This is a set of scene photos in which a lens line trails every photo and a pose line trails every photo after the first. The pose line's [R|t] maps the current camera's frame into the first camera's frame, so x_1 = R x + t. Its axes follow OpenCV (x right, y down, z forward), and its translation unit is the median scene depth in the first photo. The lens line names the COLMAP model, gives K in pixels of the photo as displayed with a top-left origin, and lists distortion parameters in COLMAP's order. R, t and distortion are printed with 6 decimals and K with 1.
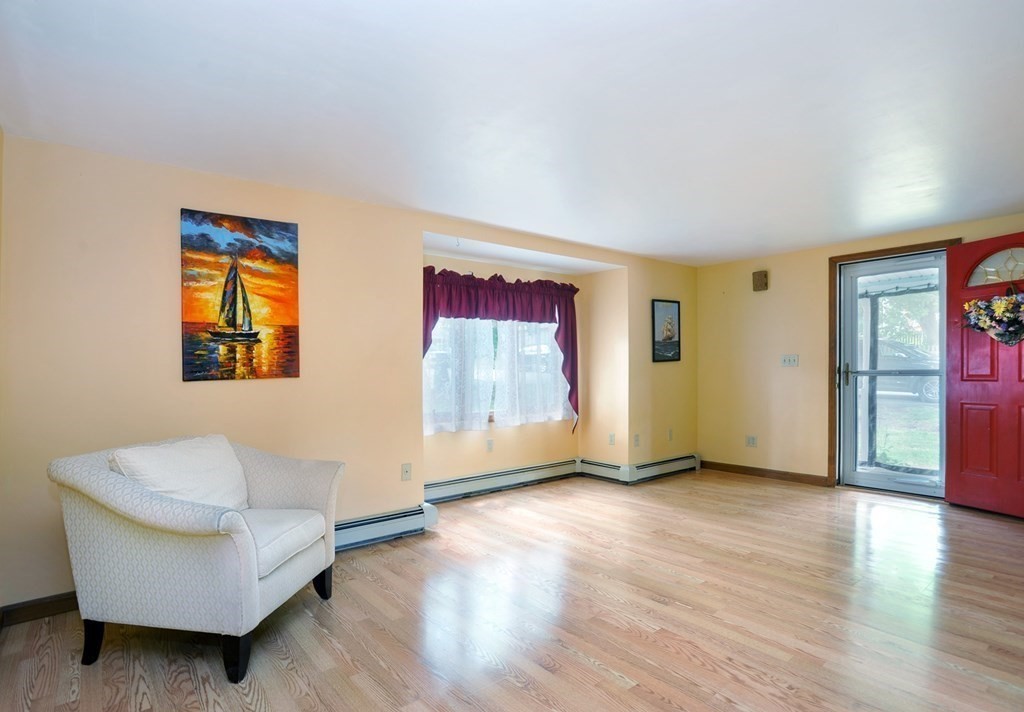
lens RADIAL K [[495.1, 0, 508.5], [0, 495.1, 368.7], [0, 0, 1]] dist [-0.089317, 0.046234]
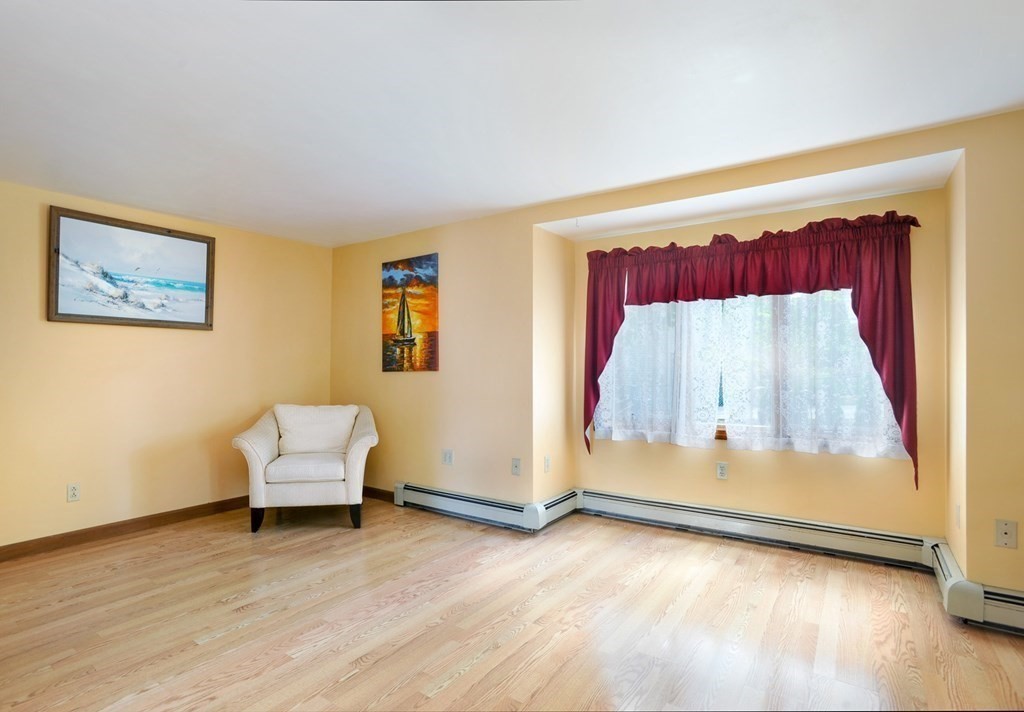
lens RADIAL K [[530.6, 0, 527.1], [0, 530.6, 351.3], [0, 0, 1]] dist [-0.067995, 0.030385]
pose [[0.308128, -0.010306, -0.951289, 1.040099], [-0.001264, 0.999936, -0.011243, -0.020177], [0.951344, 0.004667, 0.308096, 0.840749]]
